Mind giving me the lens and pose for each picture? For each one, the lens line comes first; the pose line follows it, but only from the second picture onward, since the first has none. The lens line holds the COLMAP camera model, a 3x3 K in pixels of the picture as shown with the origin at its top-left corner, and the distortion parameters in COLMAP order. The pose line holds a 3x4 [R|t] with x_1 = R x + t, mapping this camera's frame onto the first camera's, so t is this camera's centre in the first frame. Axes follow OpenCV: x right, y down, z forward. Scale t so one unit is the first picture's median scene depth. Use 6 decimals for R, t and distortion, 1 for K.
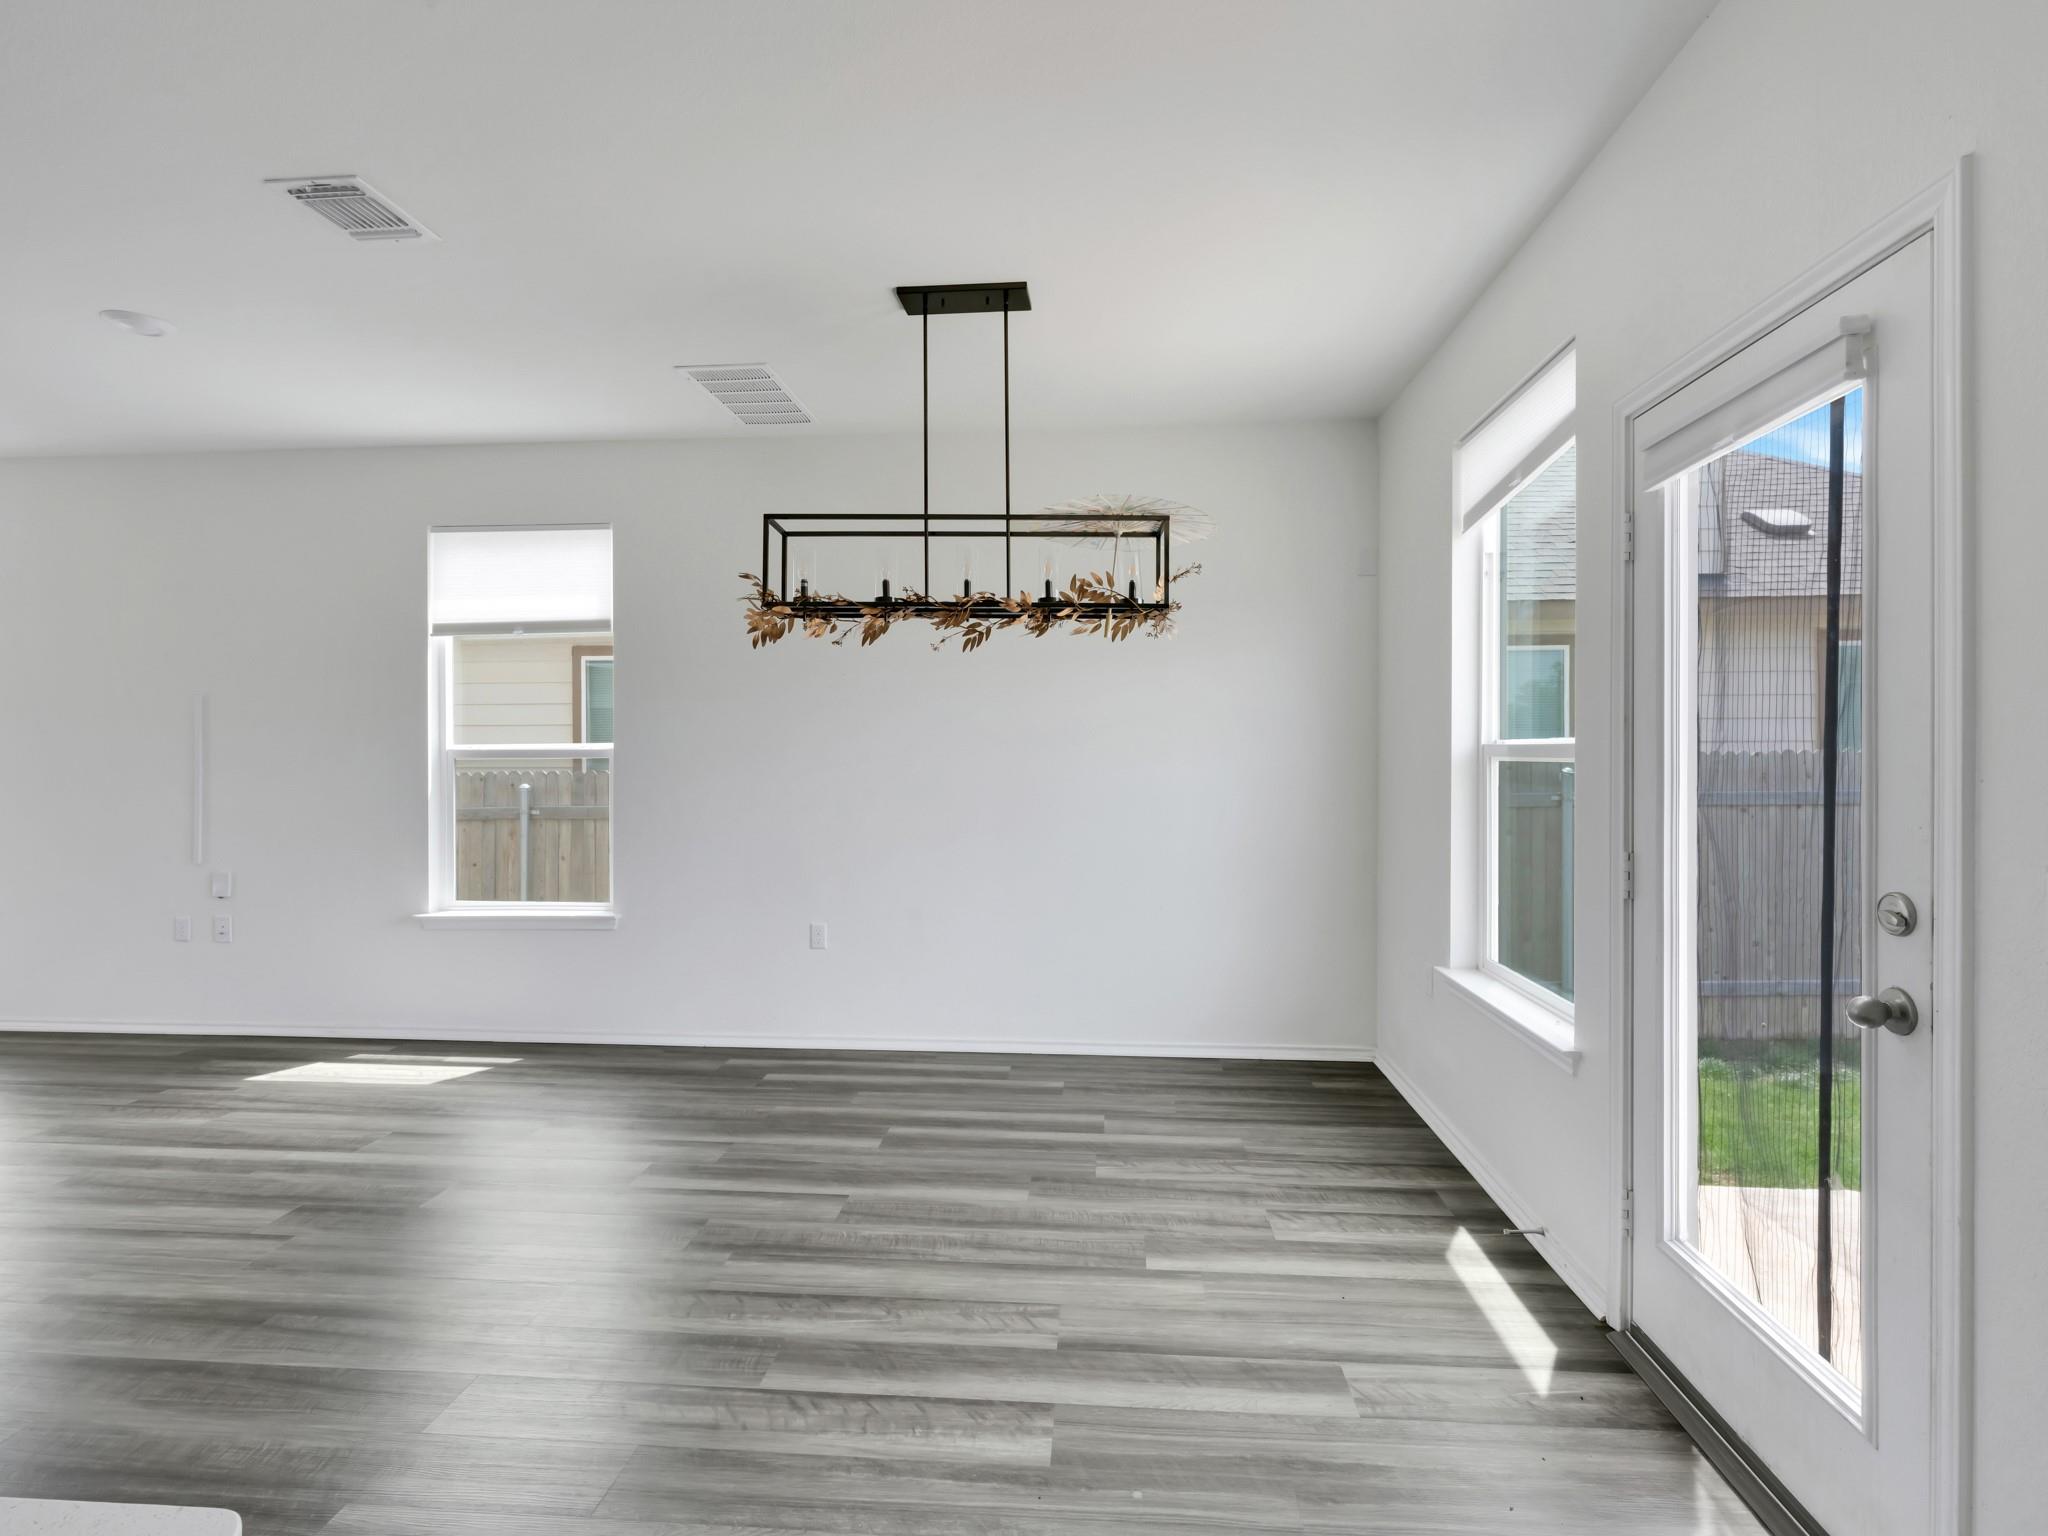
lens RADIAL K [[974.7, 0, 1030.7], [0, 974.7, 754.9], [0, 0, 1]] dist [-0.002306, 0.000045]
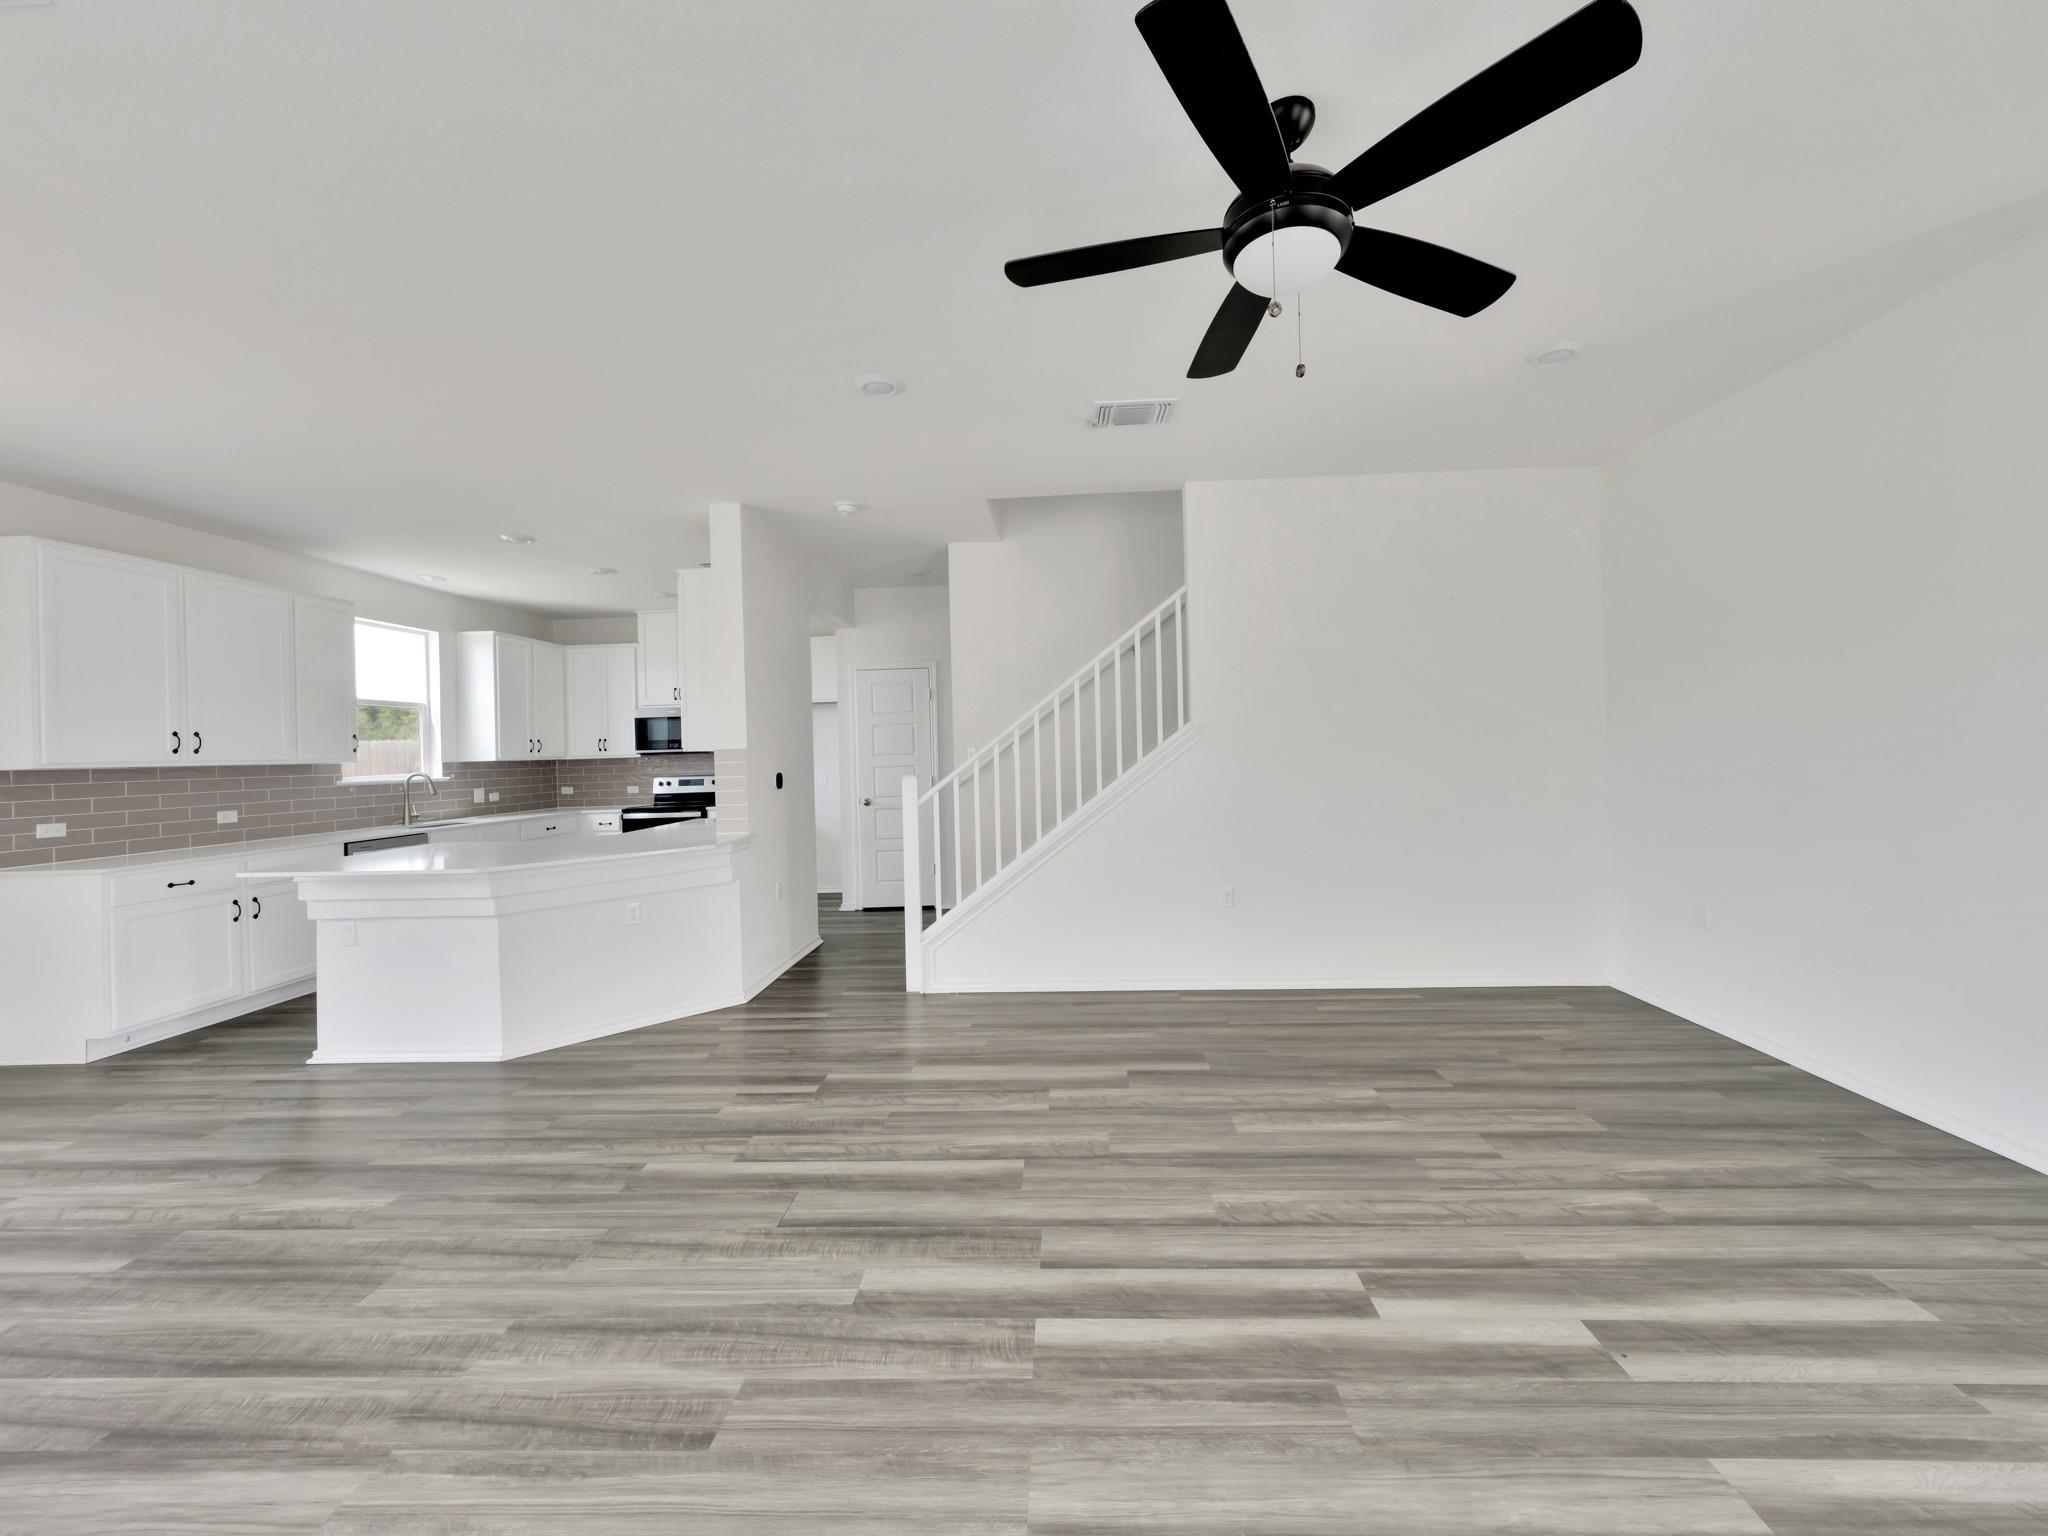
lens RADIAL K [[796.7, 0, 1043.3], [0, 796.7, 758.9], [0, 0, 1]] dist [-0.002522, 0.001241]
pose [[-0.998536, 0.029327, -0.045447, -1.198554], [0.028684, 0.999480, 0.014752, -0.002424], [0.045856, 0.013427, -0.998858, 1.298894]]
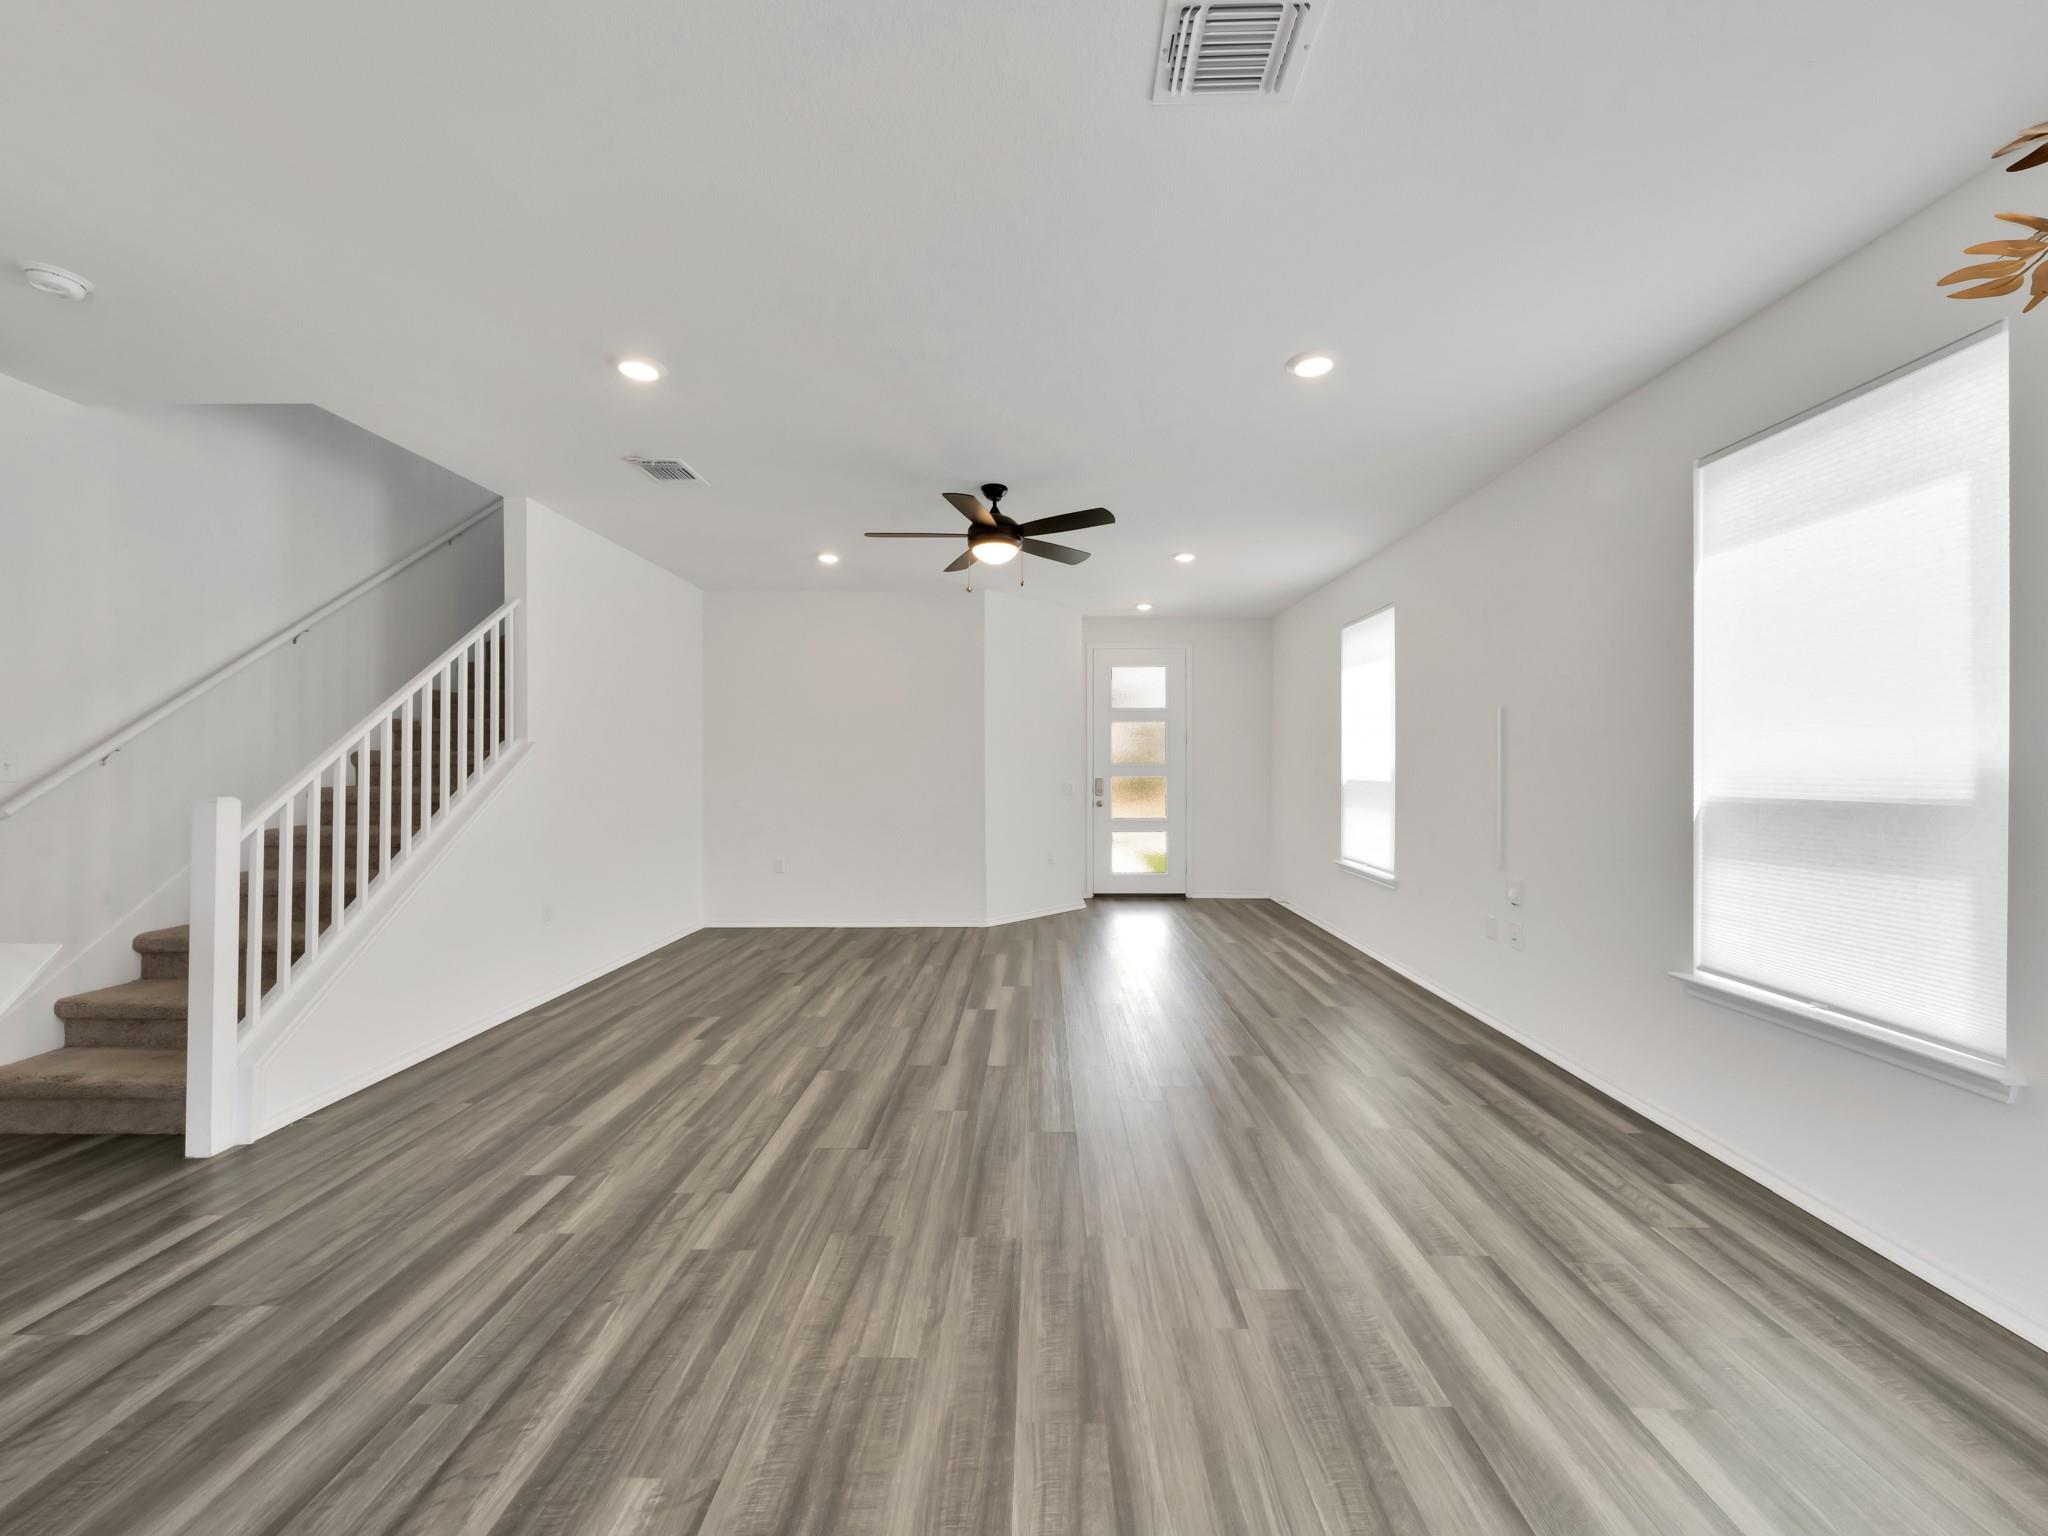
lens RADIAL K [[775.2, 0, 1033.8], [0, 775.2, 767.9], [0, 0, 1]] dist [-0.002038, -0.000530]
pose [[0.070959, 0.005713, -0.997463, -0.085155], [-0.003825, 0.999978, 0.005455, 0.001719], [0.997472, 0.003428, 0.070979, 0.674312]]
